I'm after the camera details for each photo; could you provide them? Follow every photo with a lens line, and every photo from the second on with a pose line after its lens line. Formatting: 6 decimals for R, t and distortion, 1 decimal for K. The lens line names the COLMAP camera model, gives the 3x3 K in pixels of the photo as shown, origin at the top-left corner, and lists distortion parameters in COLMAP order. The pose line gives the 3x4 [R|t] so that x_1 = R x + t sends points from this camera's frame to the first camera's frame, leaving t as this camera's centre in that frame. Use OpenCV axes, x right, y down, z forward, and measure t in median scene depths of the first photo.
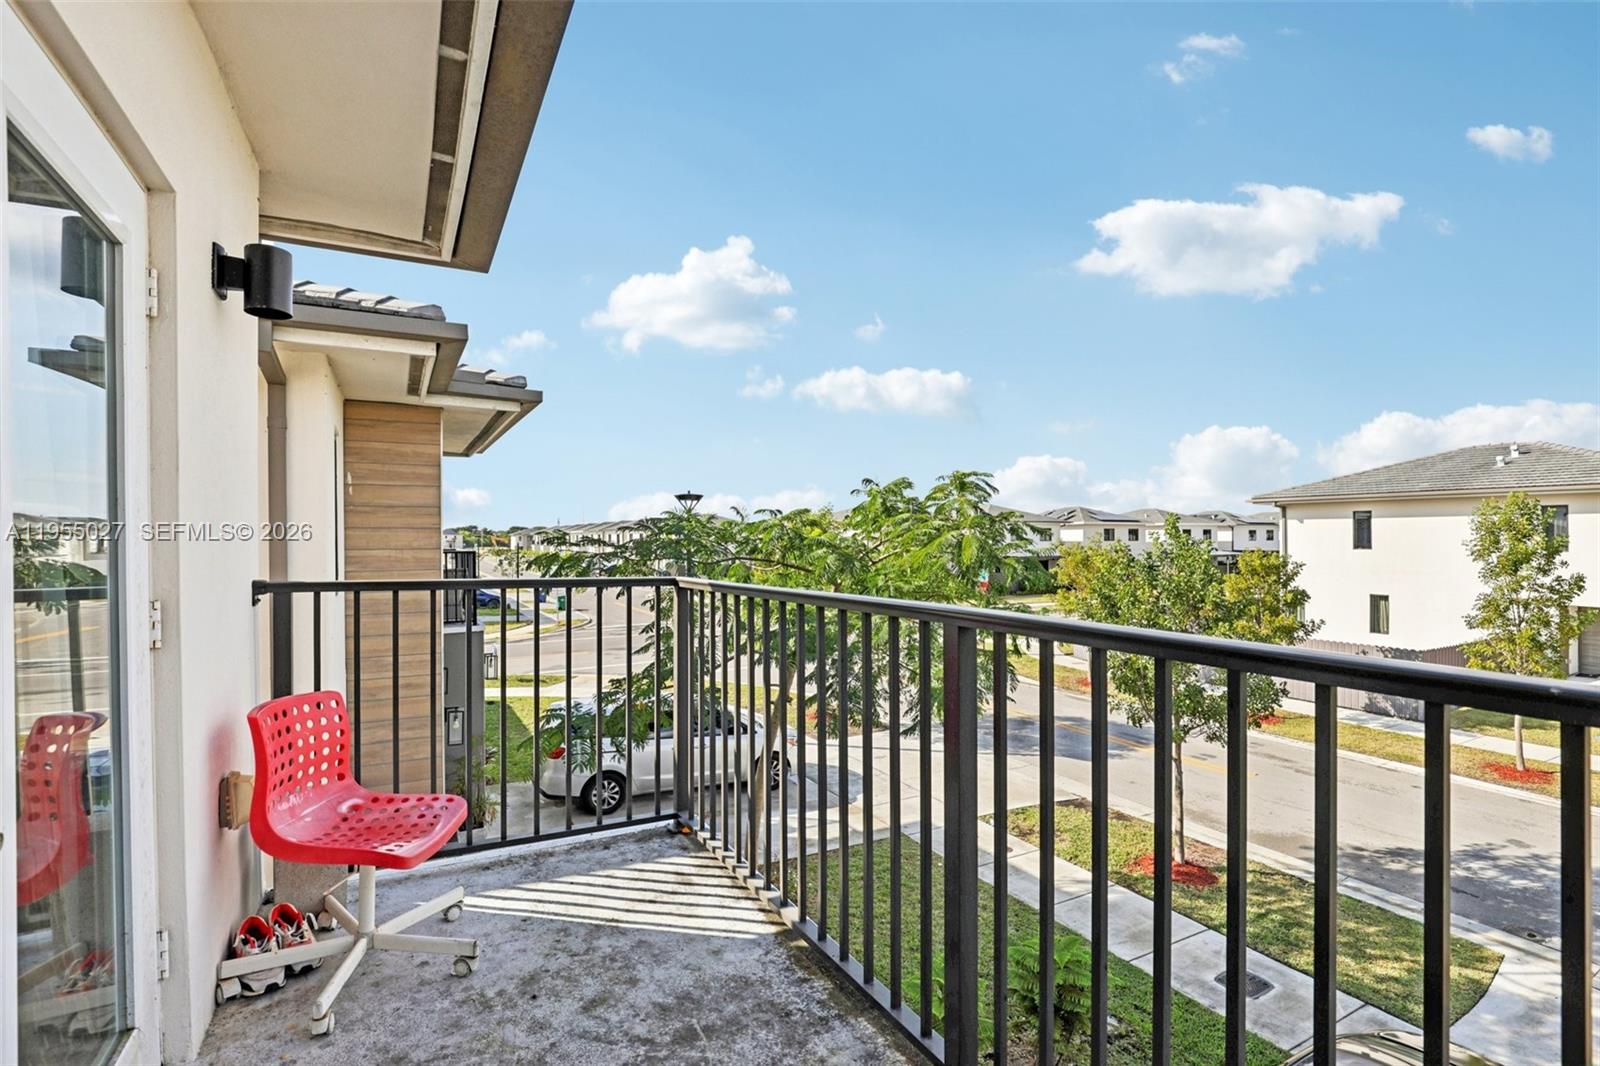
lens RADIAL K [[762.4, 0, 794.1], [0, 762.4, 542.5], [0, 0, 1]] dist [-0.018843, 0.000679]
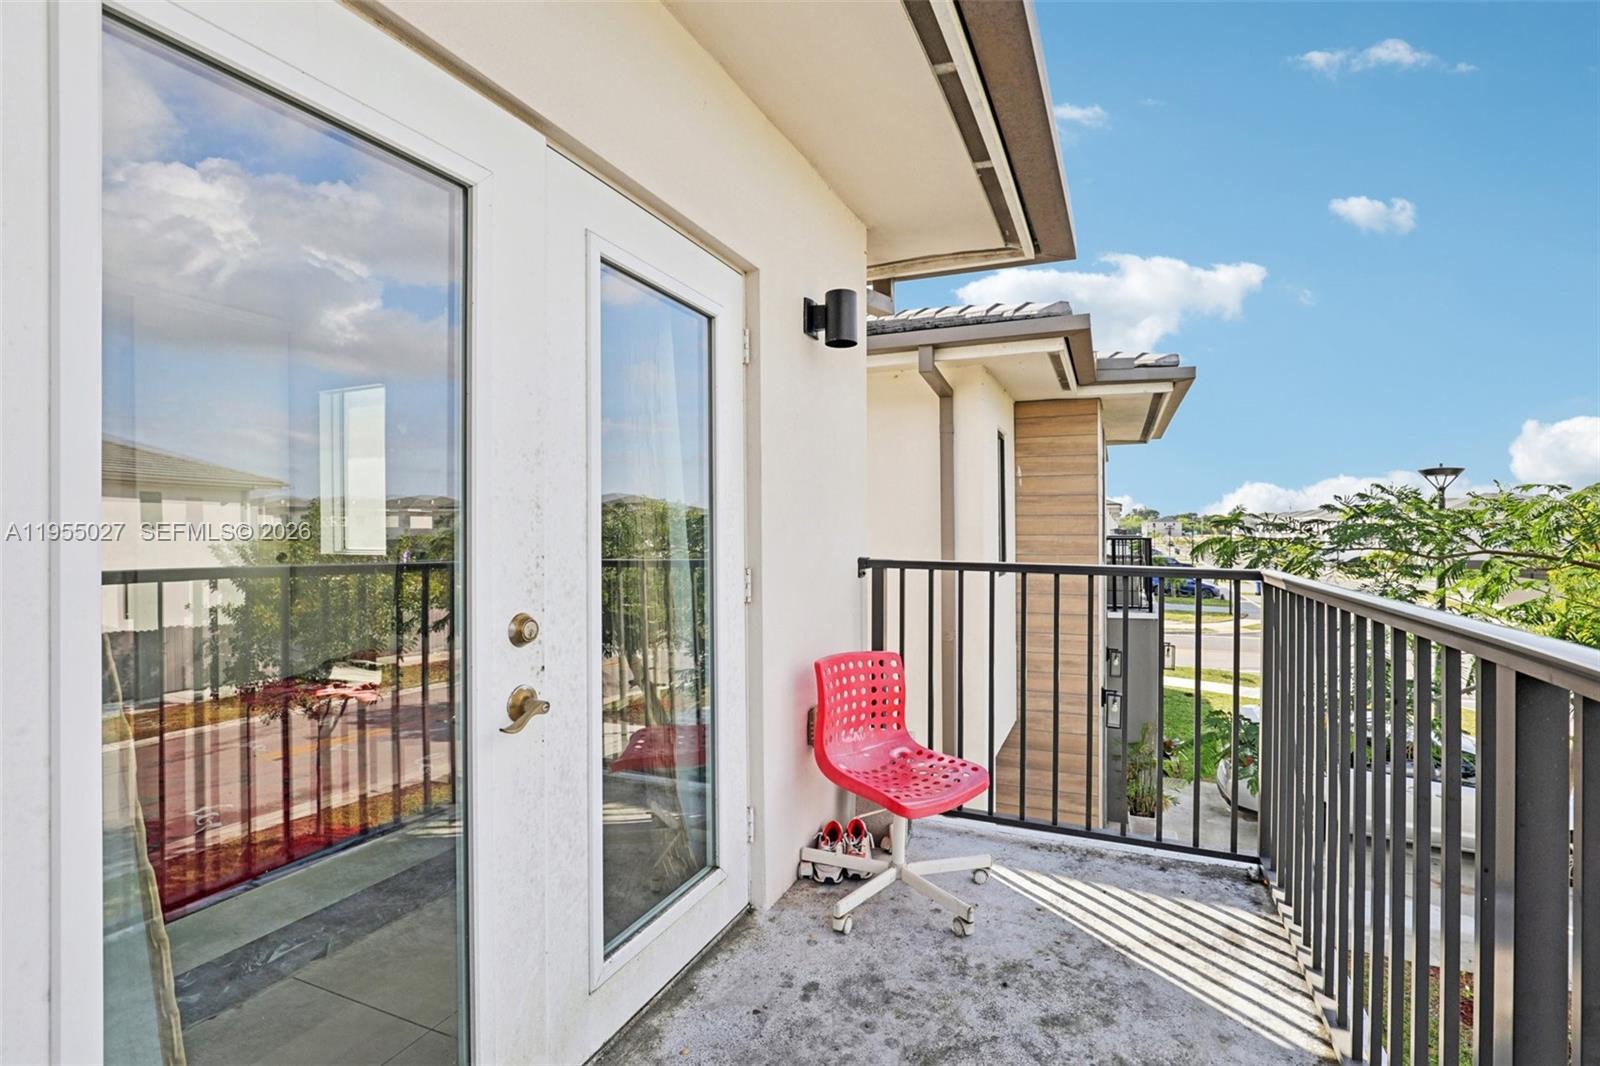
lens RADIAL K [[744.4, 0, 800.0], [0, 744.4, 533.0], [0, 0, 1]] dist [-0.023249, 0.000464]
pose [[0.624989, 0.005955, -0.780611, 0.152226], [-0.002496, 0.999981, 0.005631, 0.002478], [0.780630, -0.001571, 0.624992, 0.119301]]
